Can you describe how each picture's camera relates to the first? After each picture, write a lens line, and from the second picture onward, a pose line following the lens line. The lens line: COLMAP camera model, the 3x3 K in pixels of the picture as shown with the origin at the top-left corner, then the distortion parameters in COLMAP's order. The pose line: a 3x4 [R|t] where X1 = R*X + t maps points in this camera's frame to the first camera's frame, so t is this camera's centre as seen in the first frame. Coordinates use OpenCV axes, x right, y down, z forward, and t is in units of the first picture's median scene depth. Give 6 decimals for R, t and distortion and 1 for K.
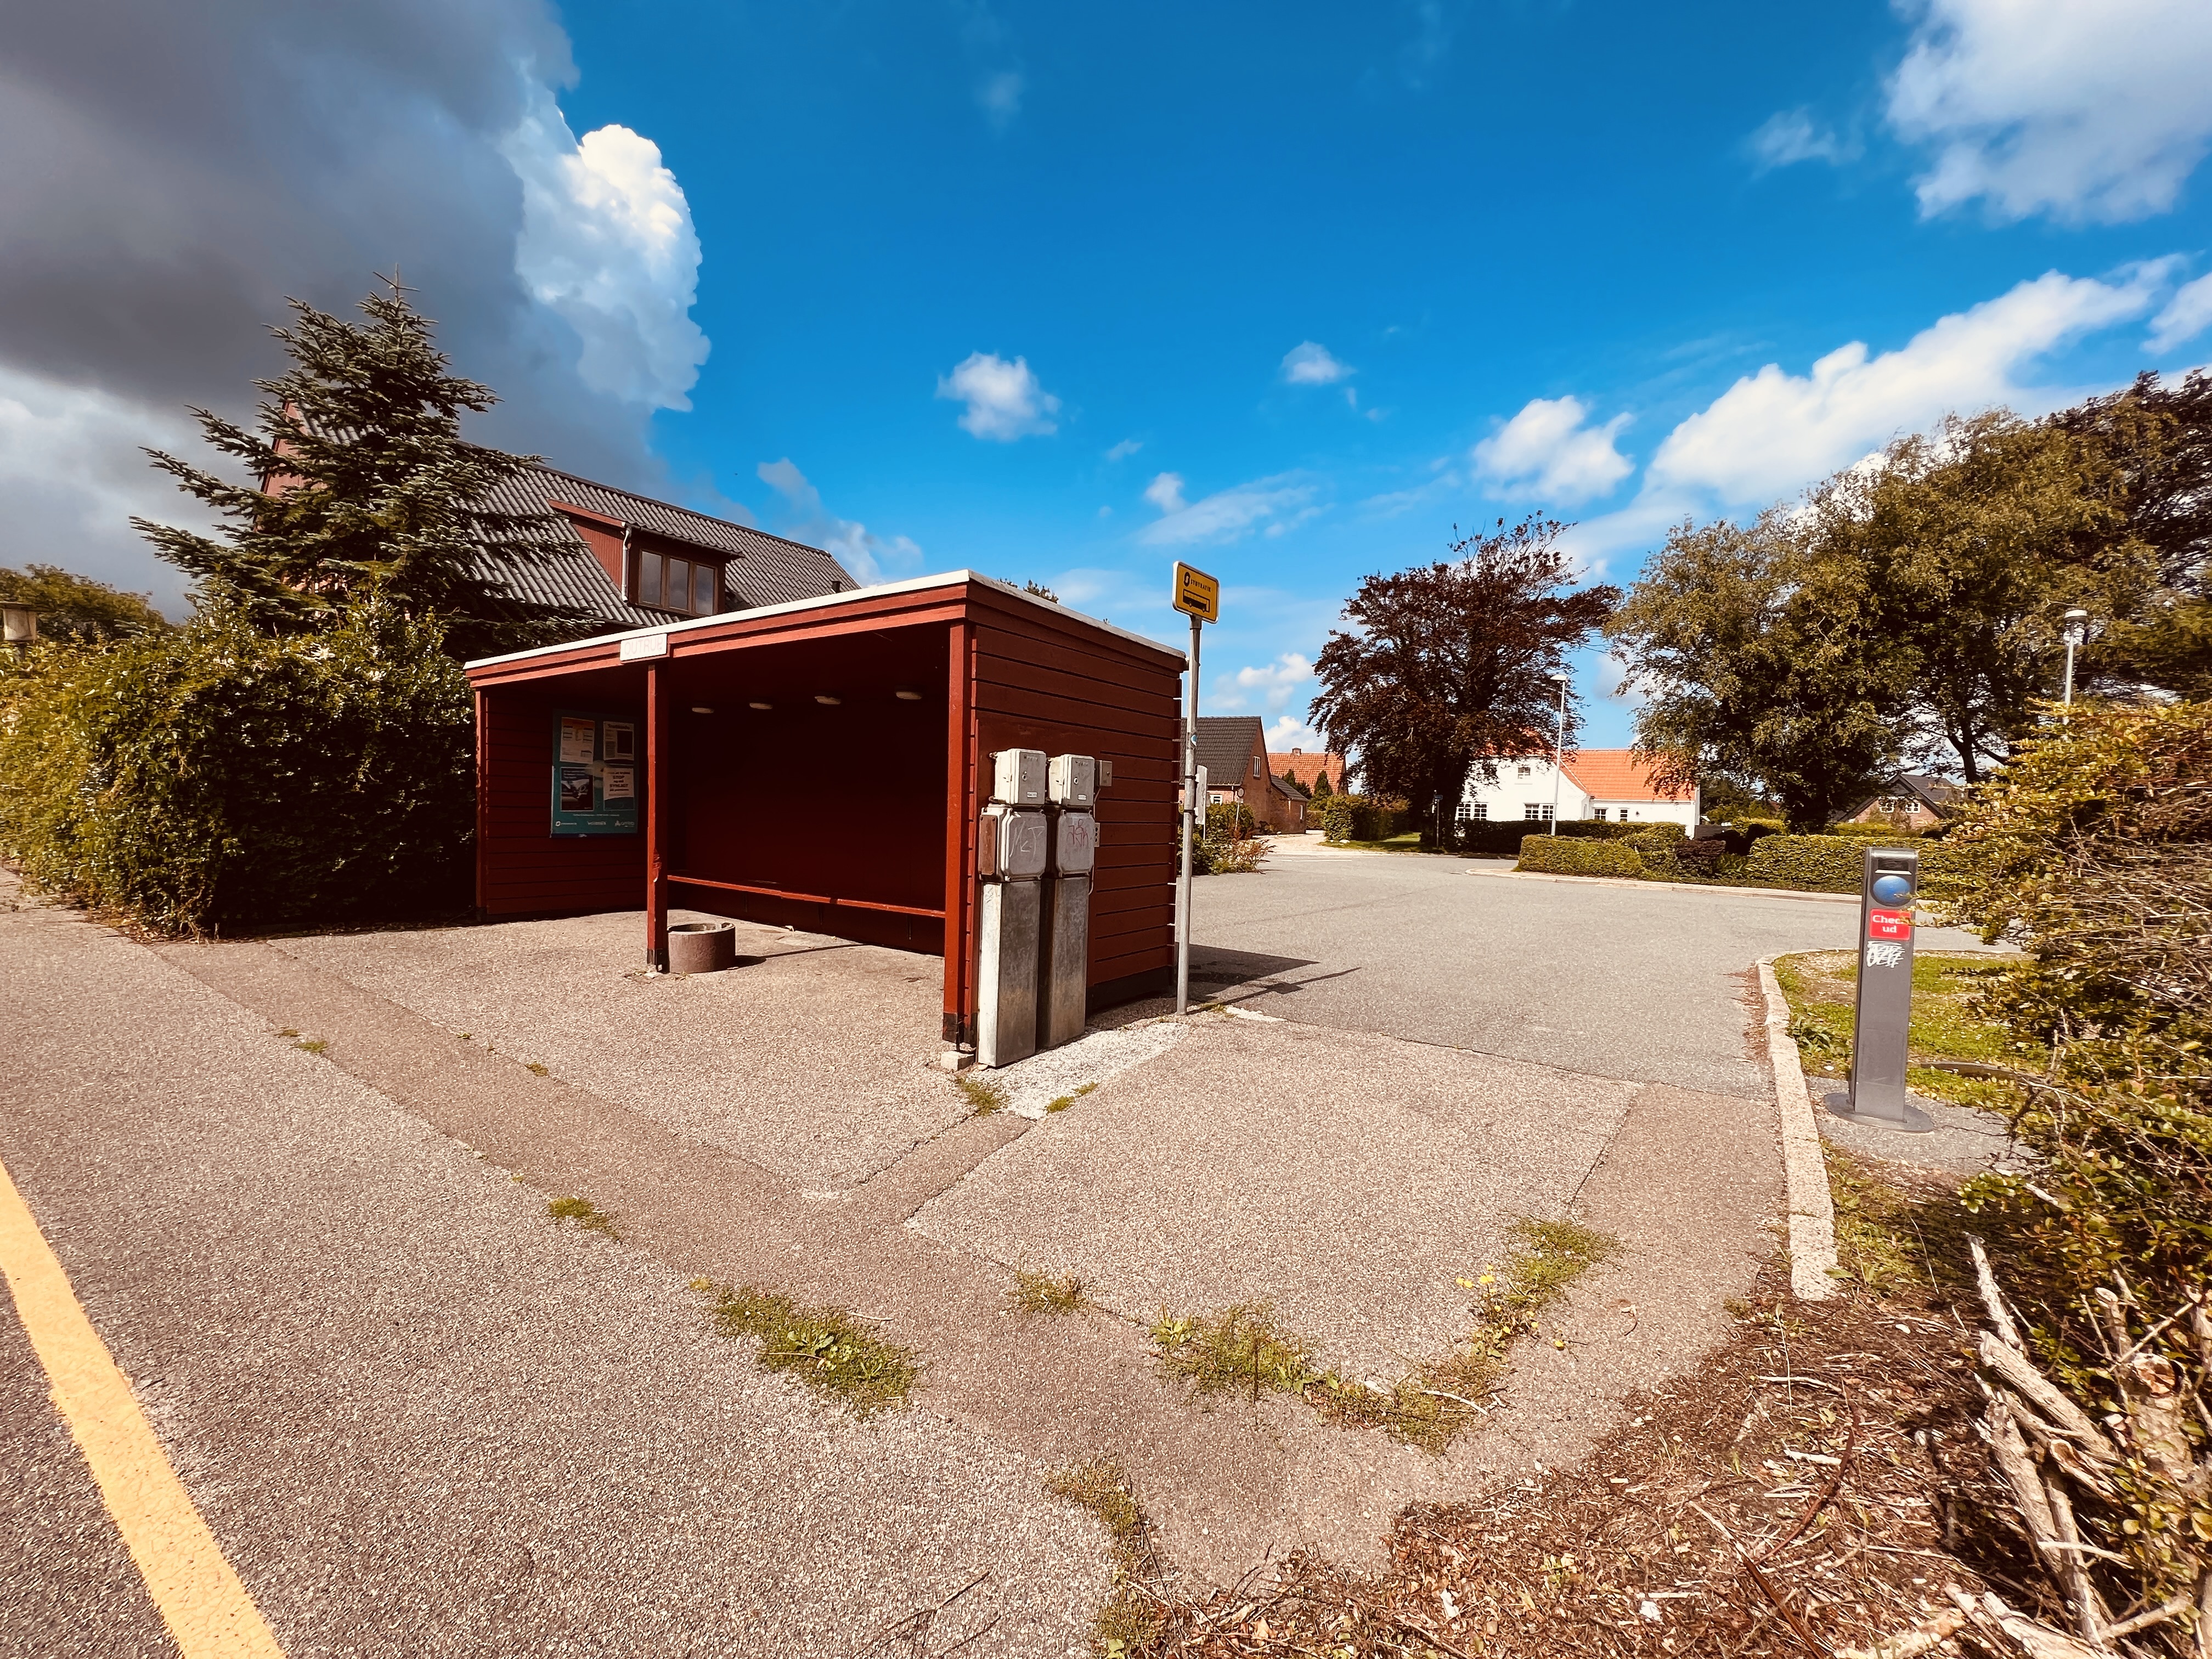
lens RADIAL K [[861.9, 0, 1103.8], [0, 861.9, 829.2], [0, 0, 1]] dist [0.003257, -0.000881]
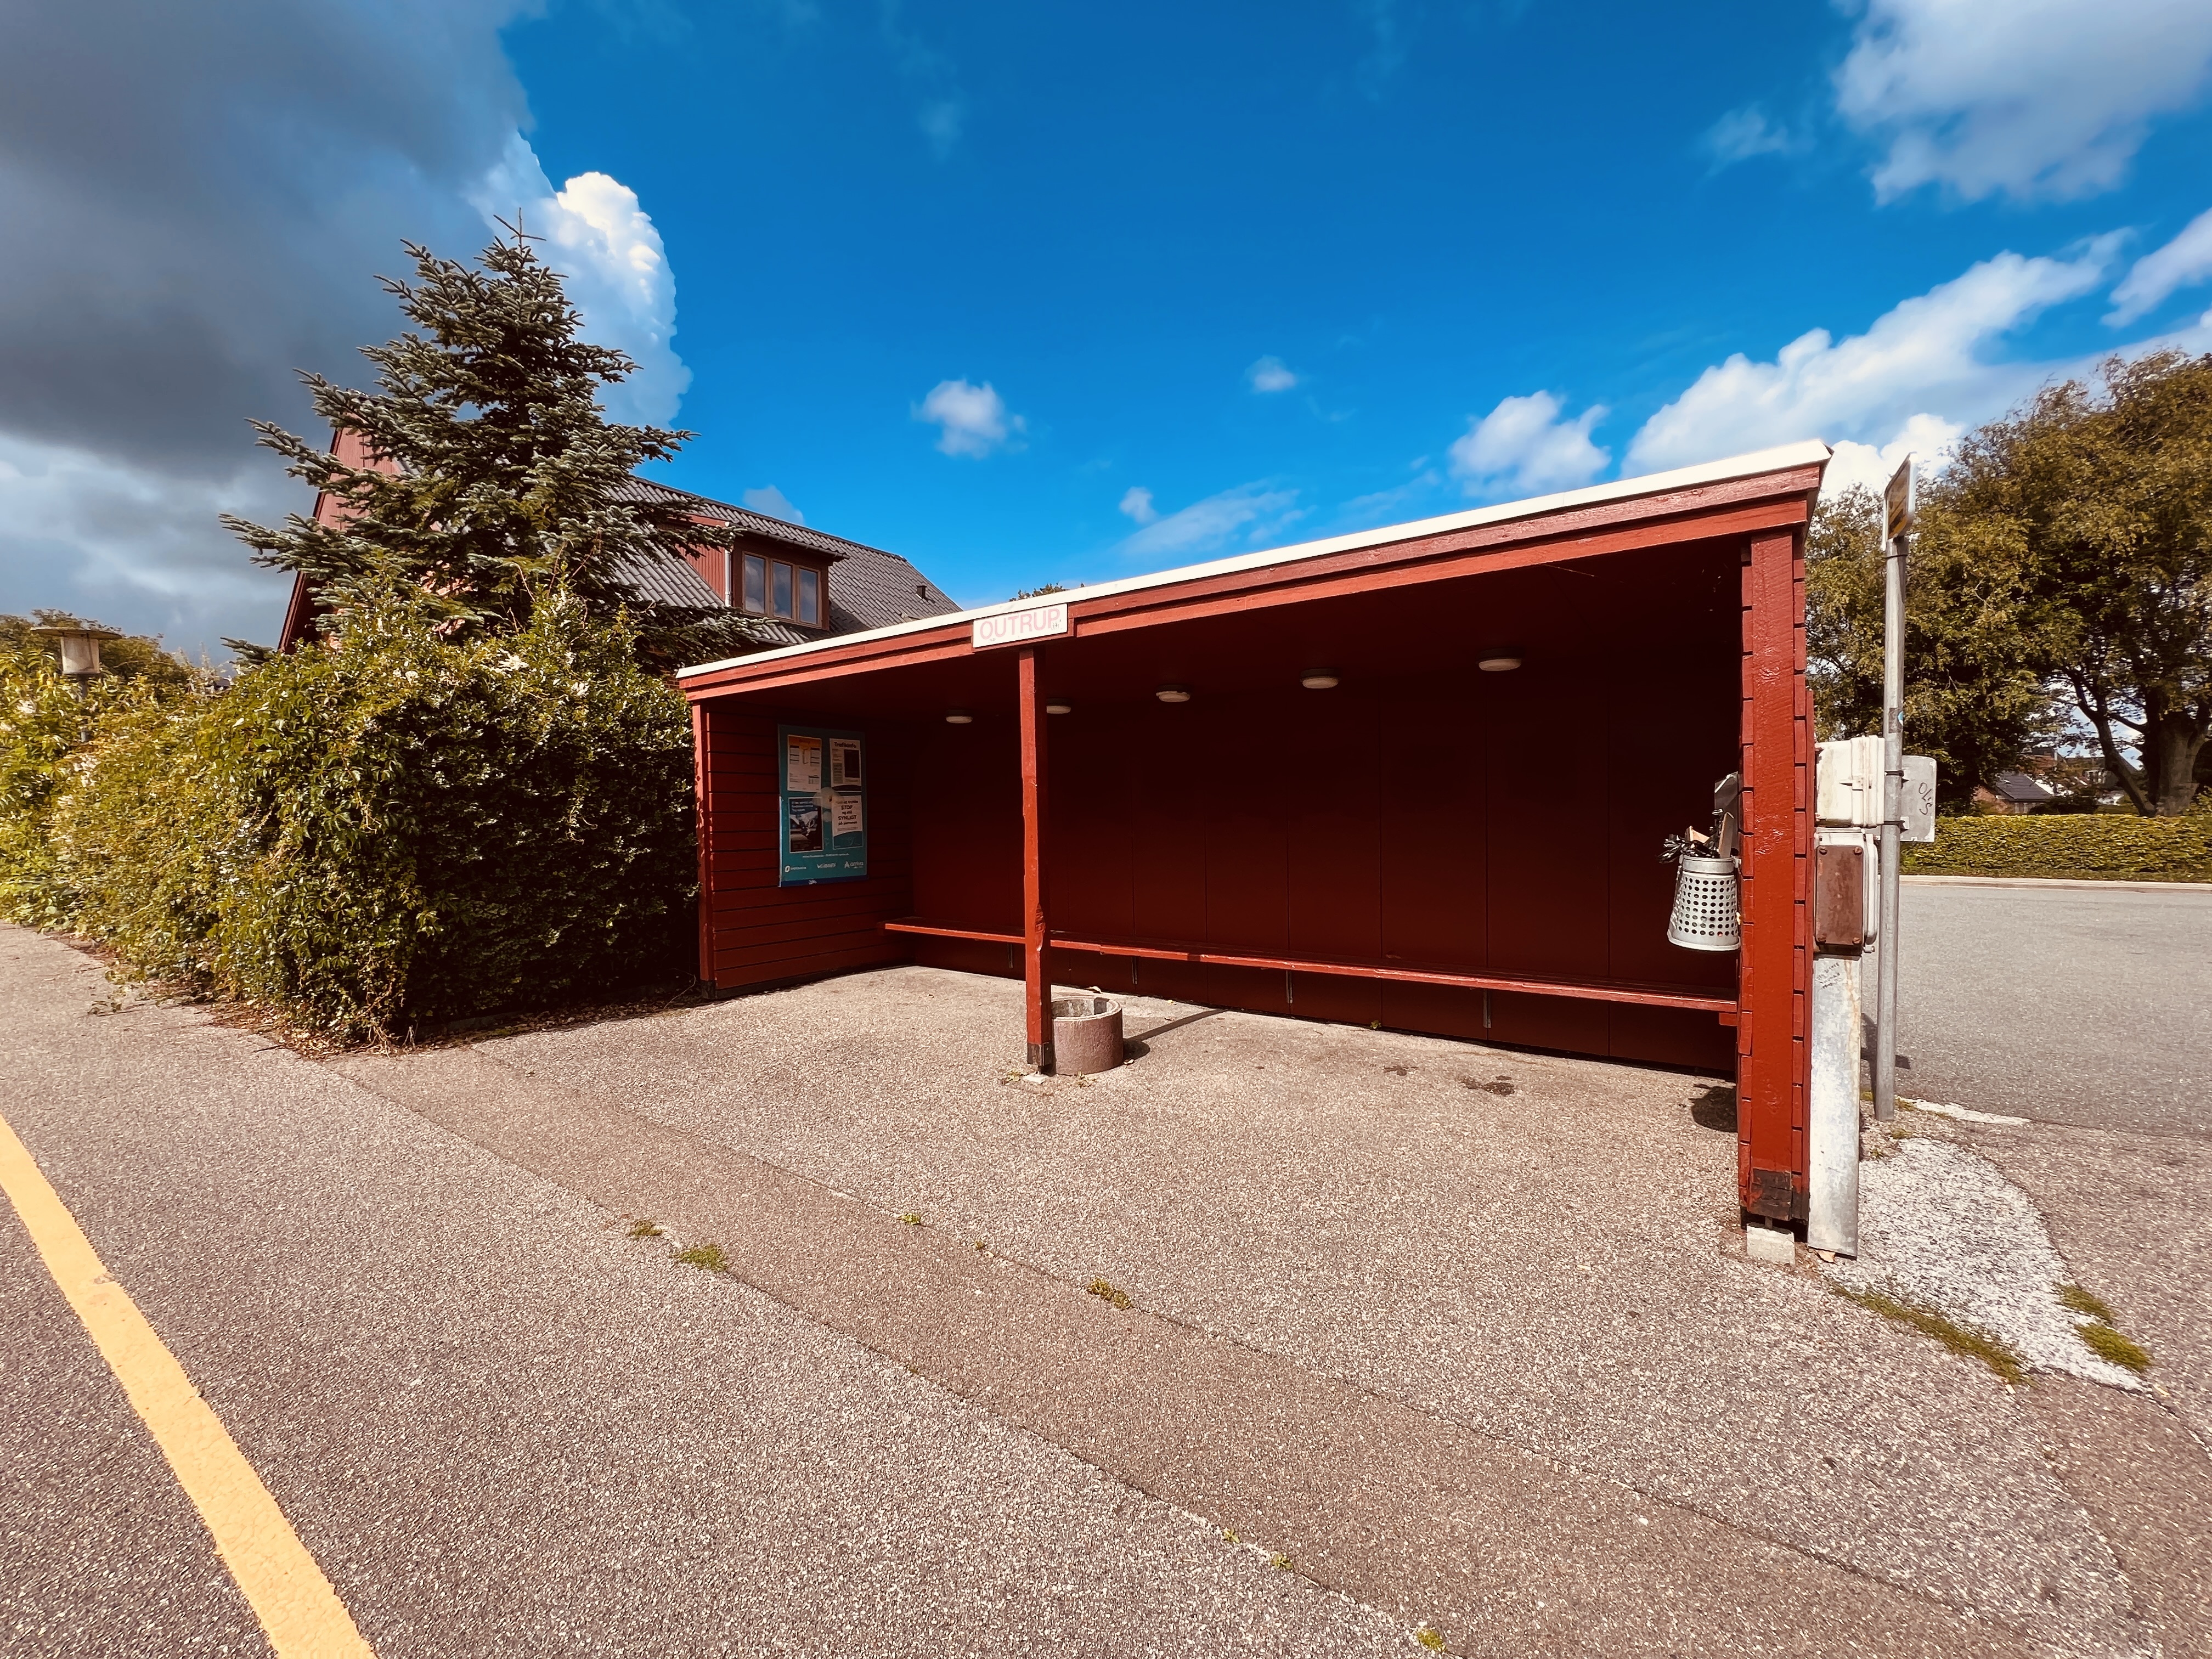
lens RADIAL K [[855.0, 0, 1106.7], [0, 855.0, 829.4], [0, 0, 1]] dist [-0.001335, 0.000874]
pose [[0.999088, -0.042127, 0.006982, -0.163141], [0.042185, 0.999075, -0.008368, -0.011192], [-0.006623, 0.008655, 0.999941, 0.099400]]
